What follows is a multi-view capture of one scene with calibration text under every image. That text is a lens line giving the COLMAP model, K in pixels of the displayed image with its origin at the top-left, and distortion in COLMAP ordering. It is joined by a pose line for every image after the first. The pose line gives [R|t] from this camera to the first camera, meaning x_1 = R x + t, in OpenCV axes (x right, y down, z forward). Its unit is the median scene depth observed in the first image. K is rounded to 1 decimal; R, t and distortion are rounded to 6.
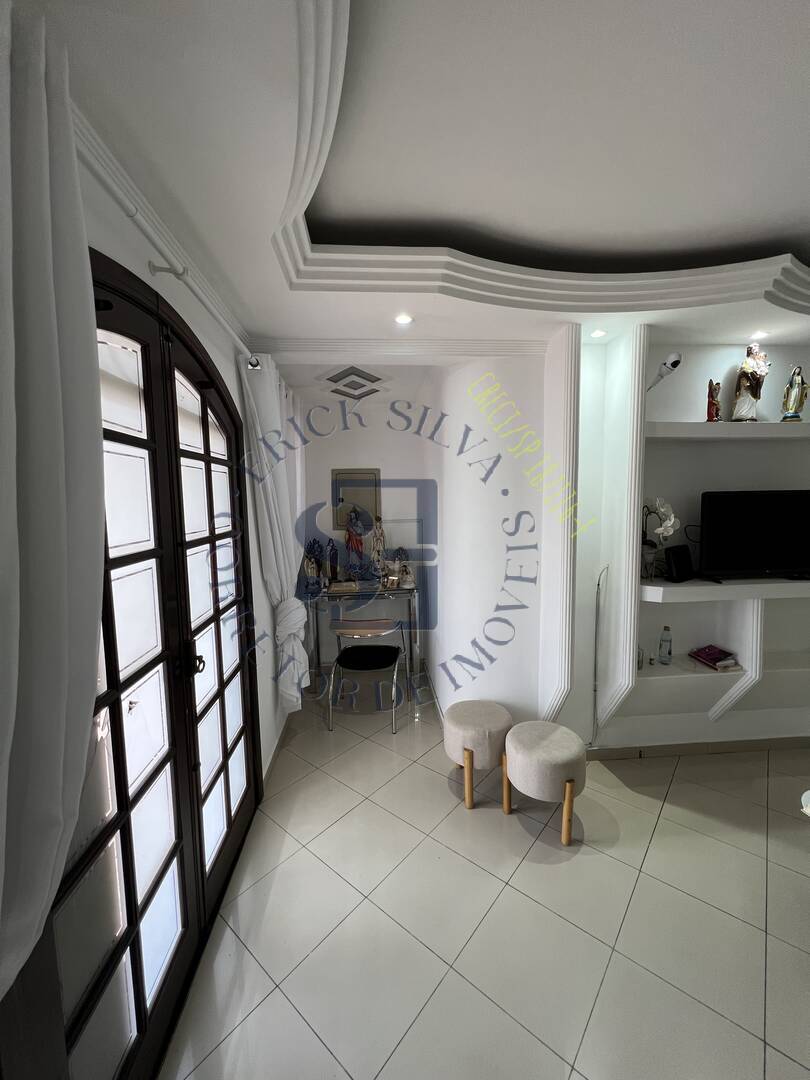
lens RADIAL K [[434.2, 0, 402.3], [0, 434.2, 541.3], [0, 0, 1]] dist [0.003273, 0.000711]
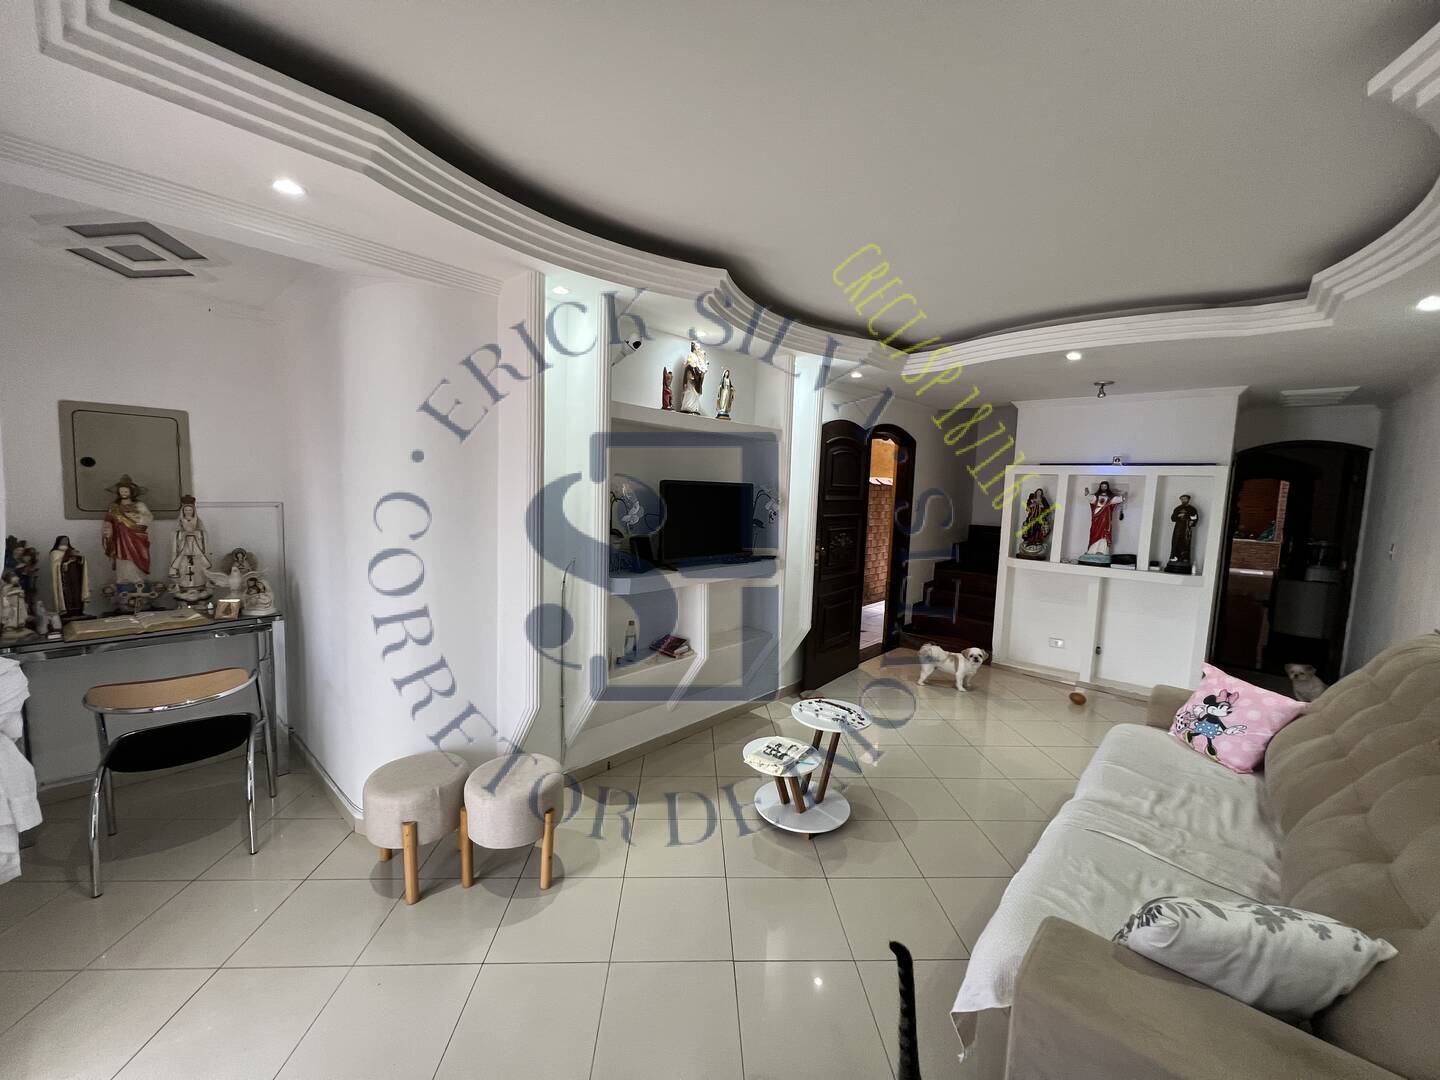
lens RADIAL K [[578.9, 0, 721.9], [0, 578.9, 540.6], [0, 0, 1]] dist [0.003273, 0.000711]
pose [[0.727469, -0.022194, 0.685782, -0.110639], [0.021532, 0.999723, 0.009513, 0.014813], [-0.685803, 0.007847, 0.727745, -0.050071]]
